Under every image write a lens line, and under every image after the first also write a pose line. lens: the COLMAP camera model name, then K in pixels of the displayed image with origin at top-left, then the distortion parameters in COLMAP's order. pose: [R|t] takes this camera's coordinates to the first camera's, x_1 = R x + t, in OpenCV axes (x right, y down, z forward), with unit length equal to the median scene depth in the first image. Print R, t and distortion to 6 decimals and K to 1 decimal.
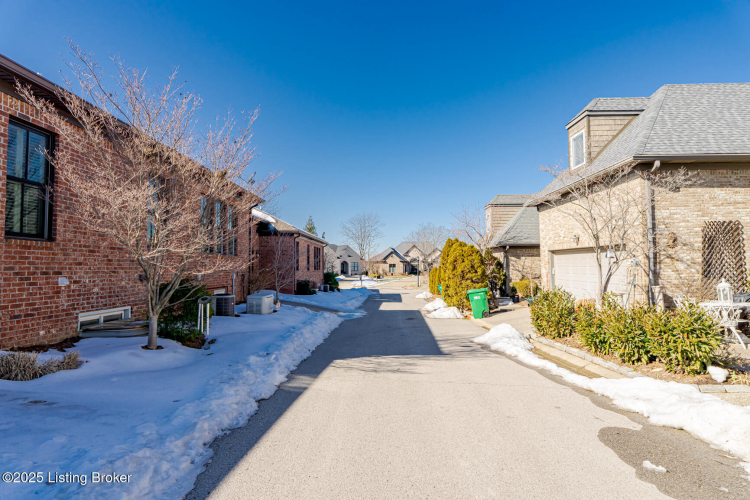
lens RADIAL K [[388.7, 0, 376.1], [0, 388.7, 250.3], [0, 0, 1]] dist [0.000801, 0.000089]
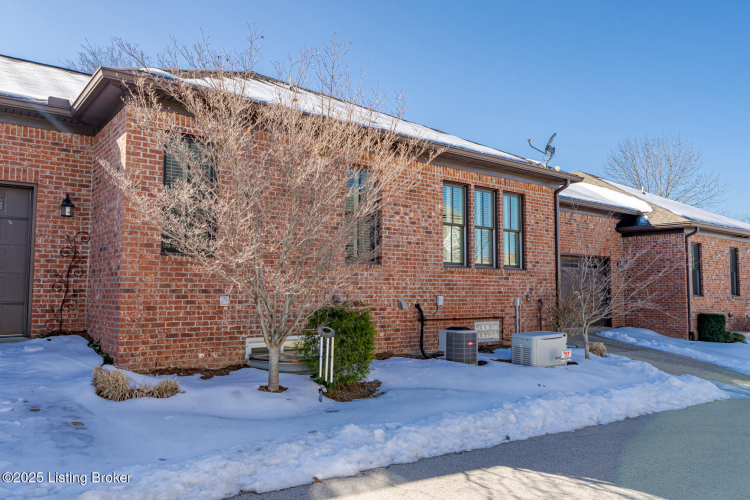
lens RADIAL K [[569.1, 0, 374.8], [0, 569.1, 248.3], [0, 0, 1]] dist [-0.010853, -0.003220]
pose [[0.617021, -0.050239, -0.785341, 0.463422], [0.026610, 0.998721, -0.042982, 0.025514], [0.786497, 0.005623, 0.617569, 0.474191]]
